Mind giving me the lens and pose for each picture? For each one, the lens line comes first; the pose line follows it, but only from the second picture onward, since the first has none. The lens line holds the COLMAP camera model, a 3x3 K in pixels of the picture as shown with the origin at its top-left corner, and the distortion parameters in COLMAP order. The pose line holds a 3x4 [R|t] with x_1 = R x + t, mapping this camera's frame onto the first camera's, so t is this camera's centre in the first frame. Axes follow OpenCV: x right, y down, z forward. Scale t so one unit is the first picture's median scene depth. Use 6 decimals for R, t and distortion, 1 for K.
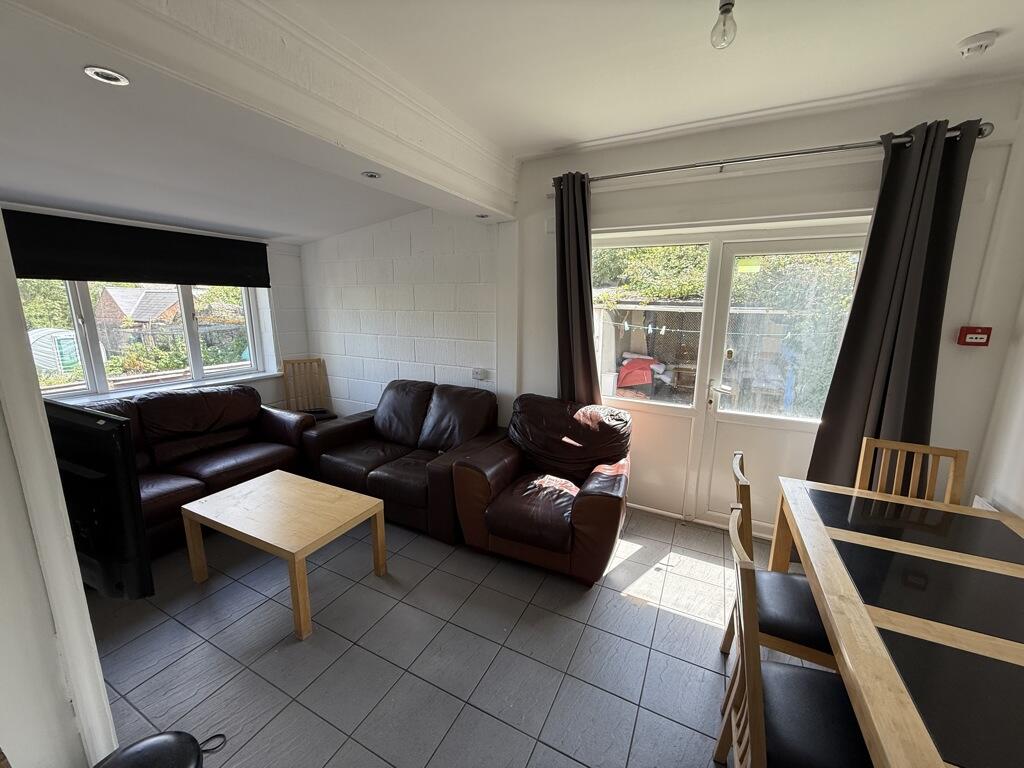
lens RADIAL K [[407.2, 0, 511.8], [0, 407.2, 380.5], [0, 0, 1]] dist [0.002986, 0.000056]
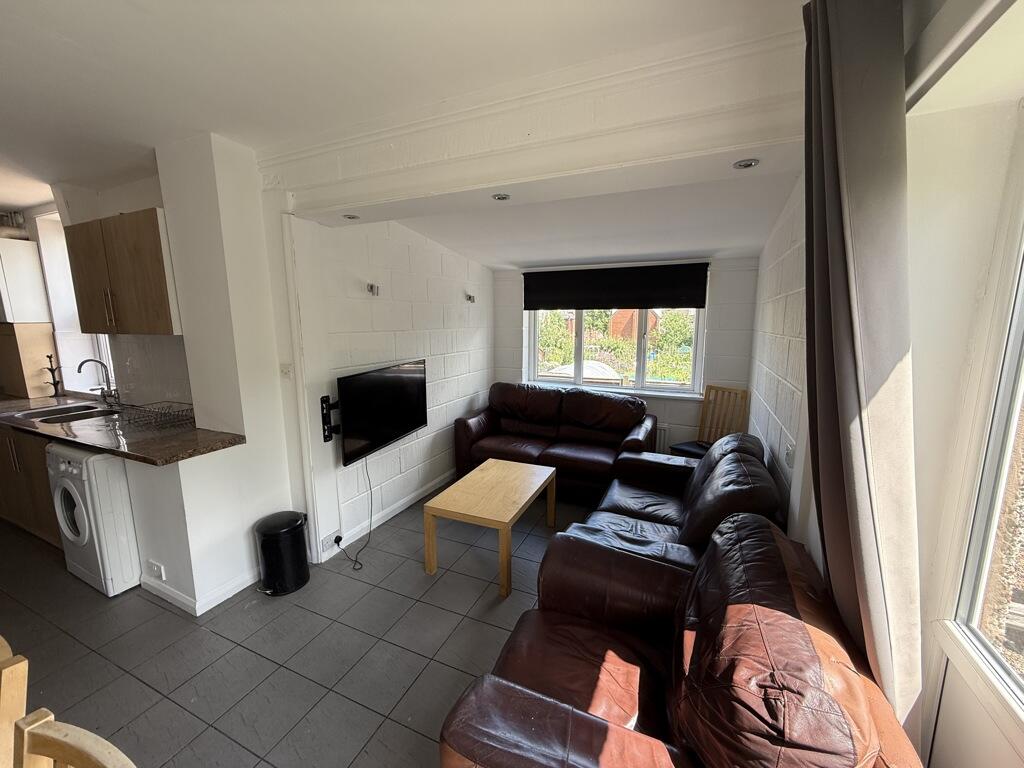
lens RADIAL K [[407.2, 0, 516.4], [0, 407.2, 383.2], [0, 0, 1]] dist [0.002986, 0.000056]
pose [[0.057511, 0.142140, -0.988175, 0.497965], [-0.186069, 0.973996, 0.129271, -0.135618], [0.980852, 0.176434, 0.082463, 0.718302]]
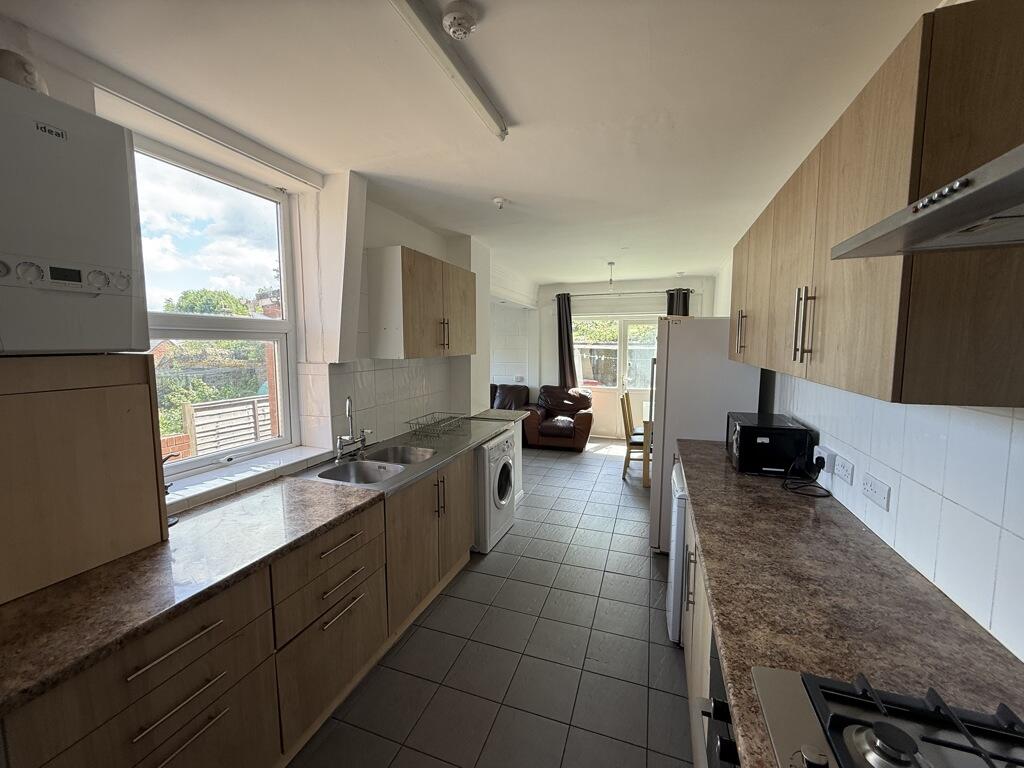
lens RADIAL K [[407.2, 0, 517.8], [0, 407.2, 382.9], [0, 0, 1]] dist [0.002986, 0.000056]
pose [[0.989253, -0.026686, 0.143758, -0.466386], [0.040064, 0.995047, -0.090980, 0.234018], [-0.140618, 0.095761, 0.985422, -1.264447]]
